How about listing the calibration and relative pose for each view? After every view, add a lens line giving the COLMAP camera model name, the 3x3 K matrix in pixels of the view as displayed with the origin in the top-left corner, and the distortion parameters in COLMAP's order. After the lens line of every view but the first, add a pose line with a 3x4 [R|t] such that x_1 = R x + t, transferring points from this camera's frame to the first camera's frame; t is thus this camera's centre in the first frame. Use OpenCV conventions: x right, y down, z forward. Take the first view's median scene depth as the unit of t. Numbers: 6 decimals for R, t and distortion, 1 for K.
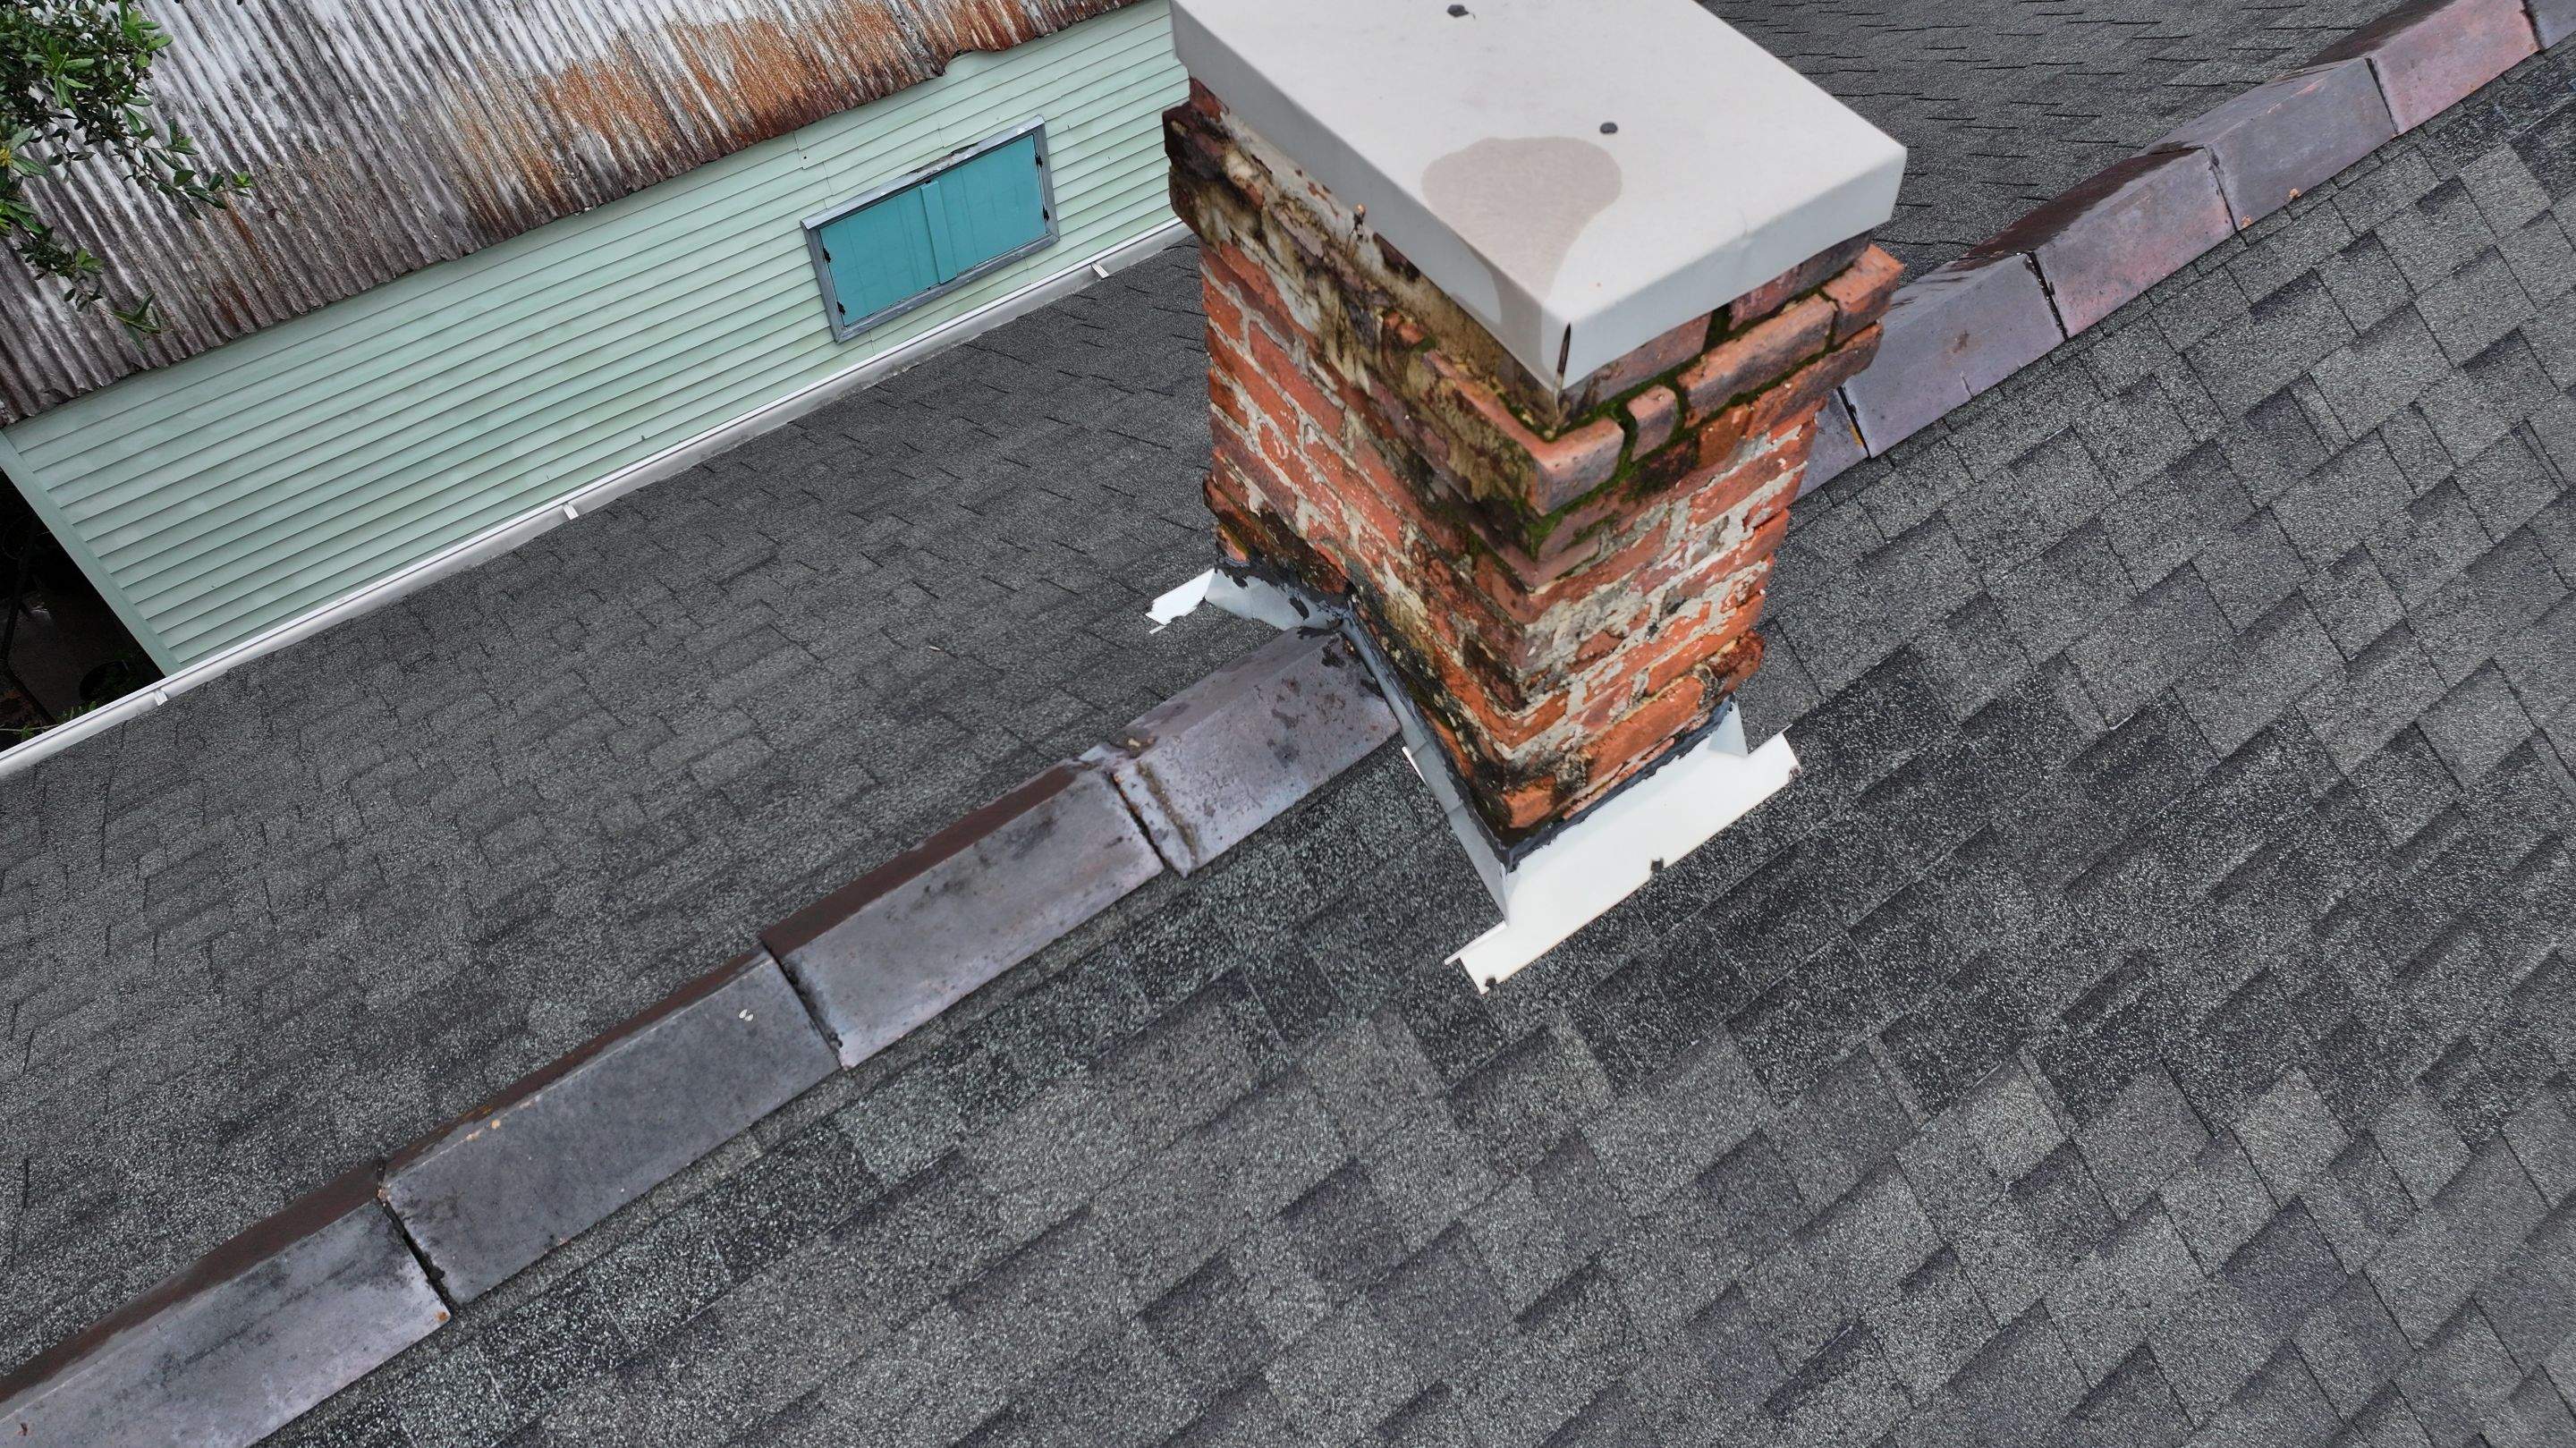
lens RADIAL K [[1810.4, 0, 1300.5], [0, 1810.4, 716.0], [0, 0, 1]] dist [0.001660, 0.010643]
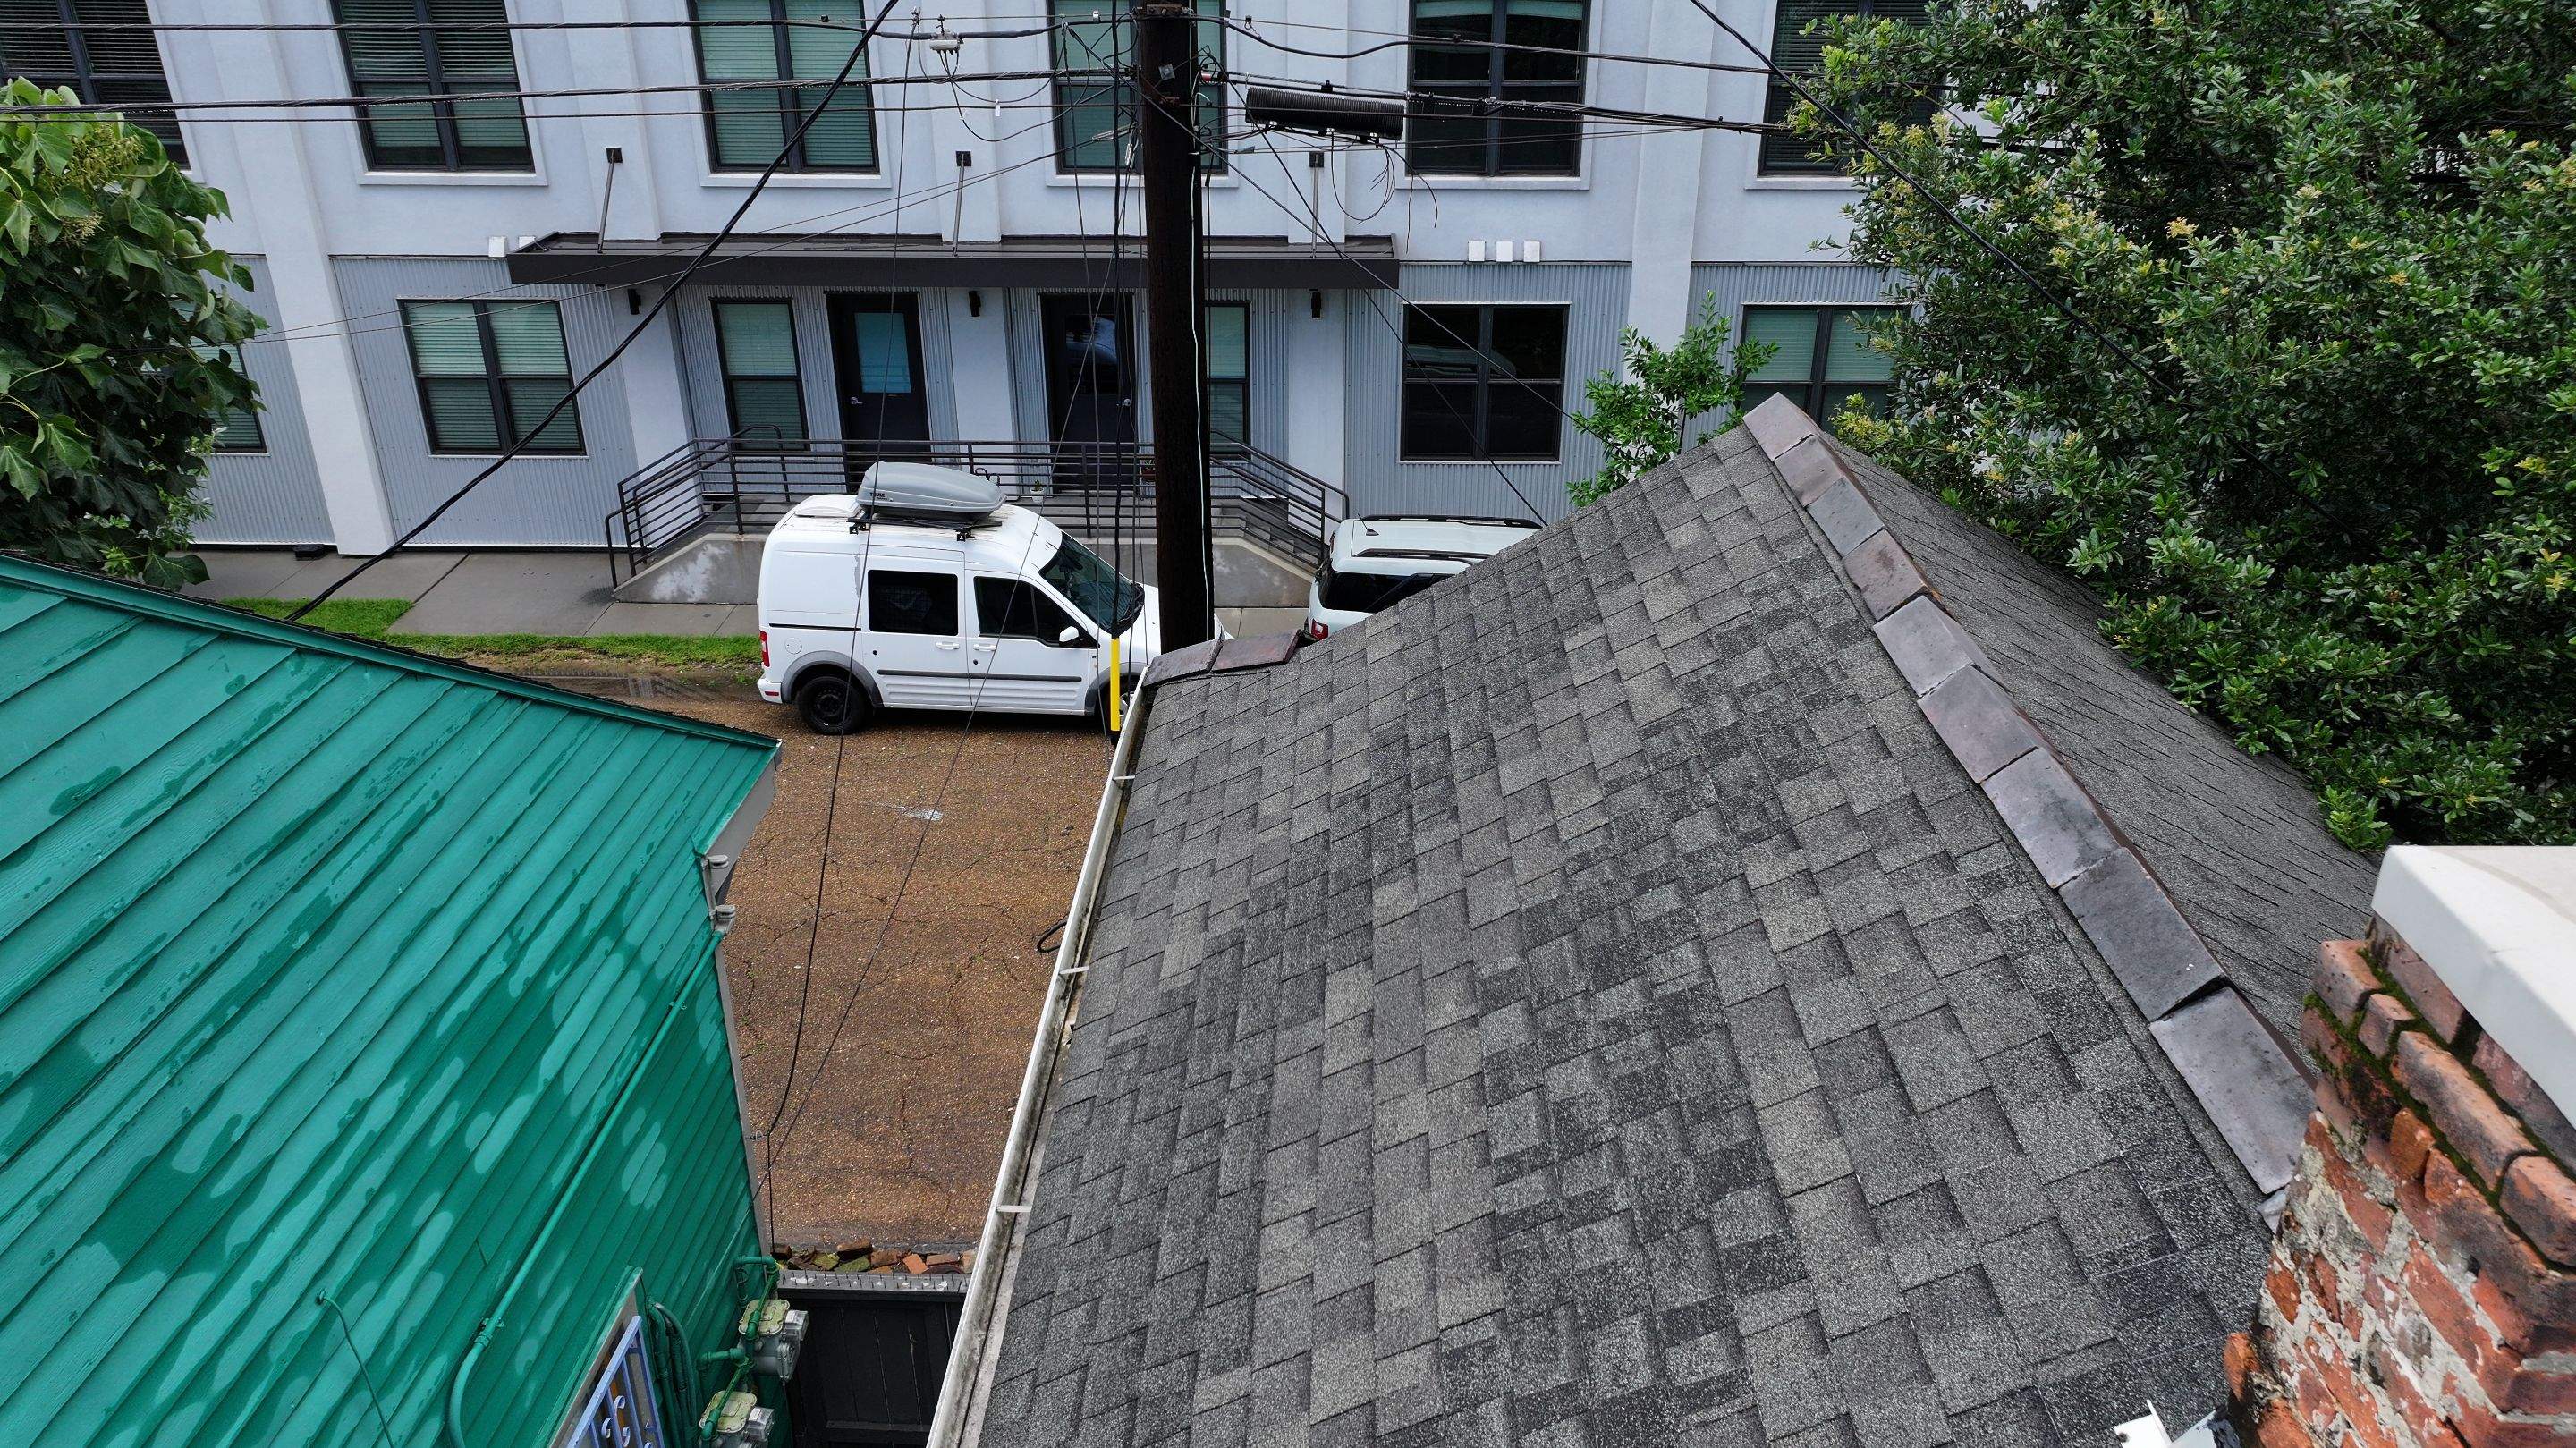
lens RADIAL K [[1810.4, 0, 1299.9], [0, 1810.4, 710.8], [0, 0, 1]] dist [0.001660, 0.010643]
pose [[-0.619554, 0.348943, -0.703130, 1.096304], [-0.618584, 0.334395, 0.711009, -0.501445], [0.483225, 0.875453, 0.008675, 0.387431]]
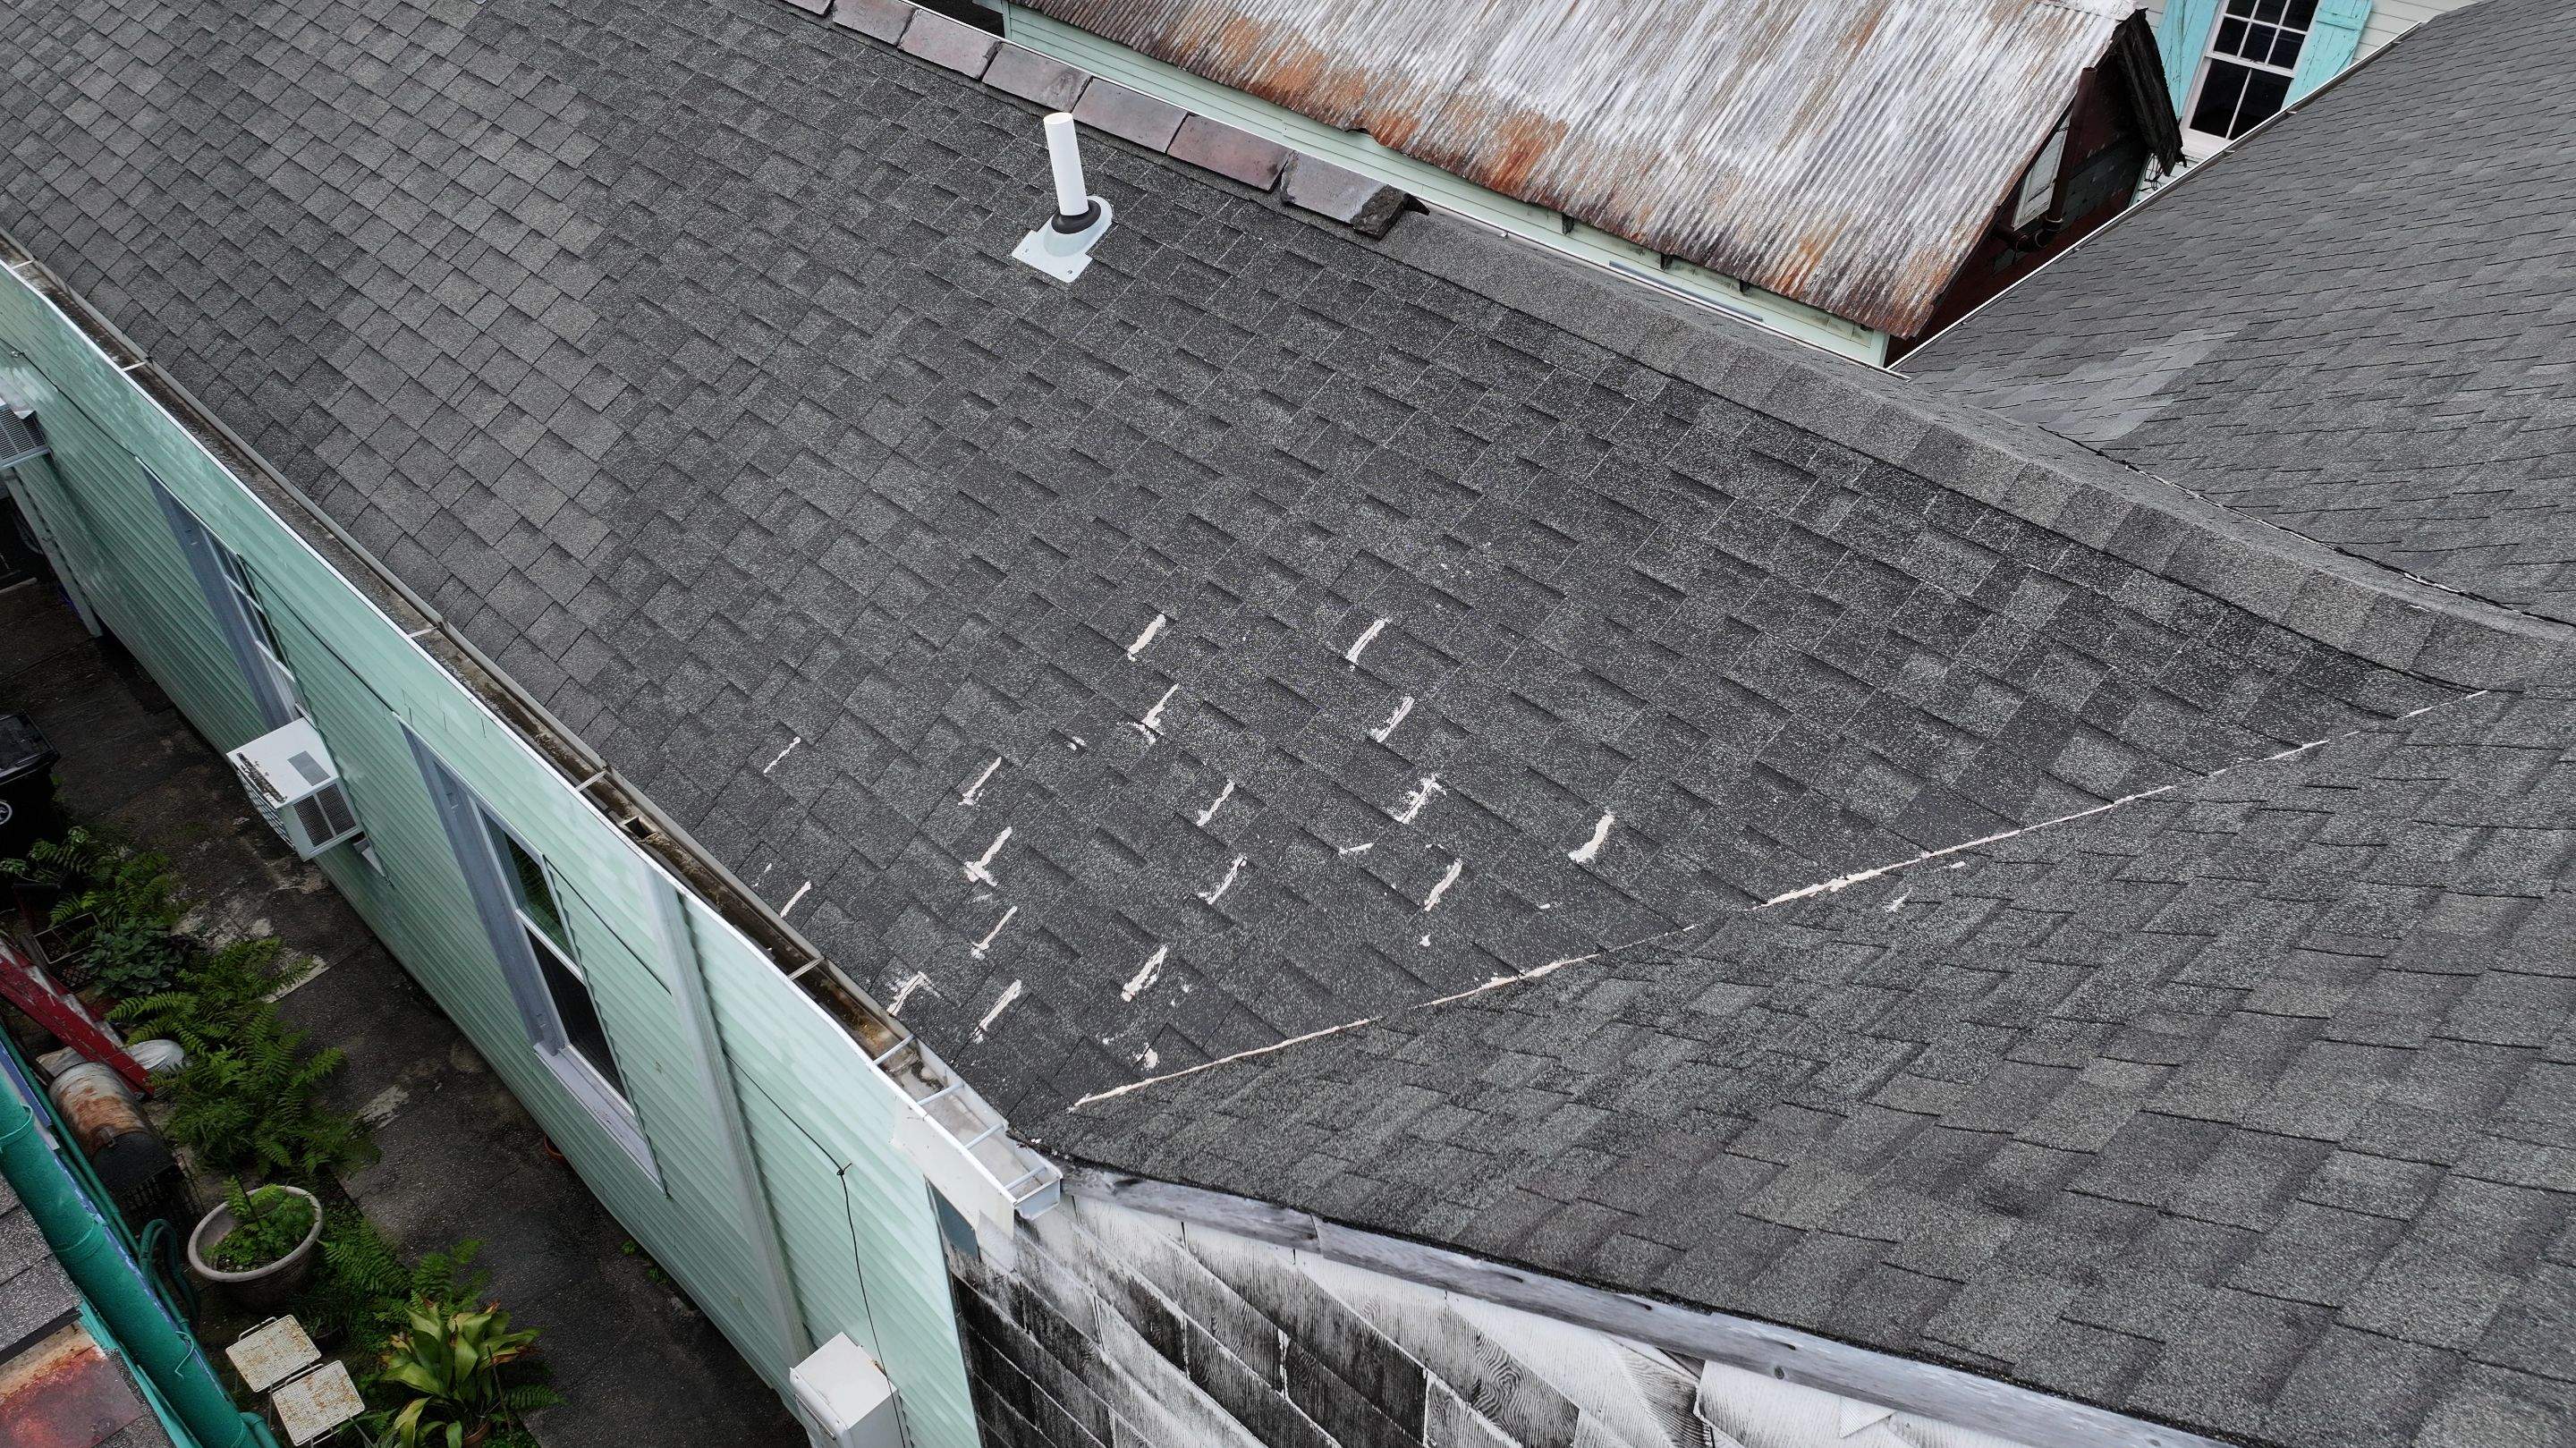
lens RADIAL K [[1810.4, 0, 1296.2], [0, 1810.4, 715.9], [0, 0, 1]] dist [0.001660, 0.010643]
pose [[0.155733, 0.628626, -0.761956, 4.970149], [-0.781299, 0.550374, 0.294381, -1.893575], [0.604416, 0.549471, 0.576856, 1.273422]]
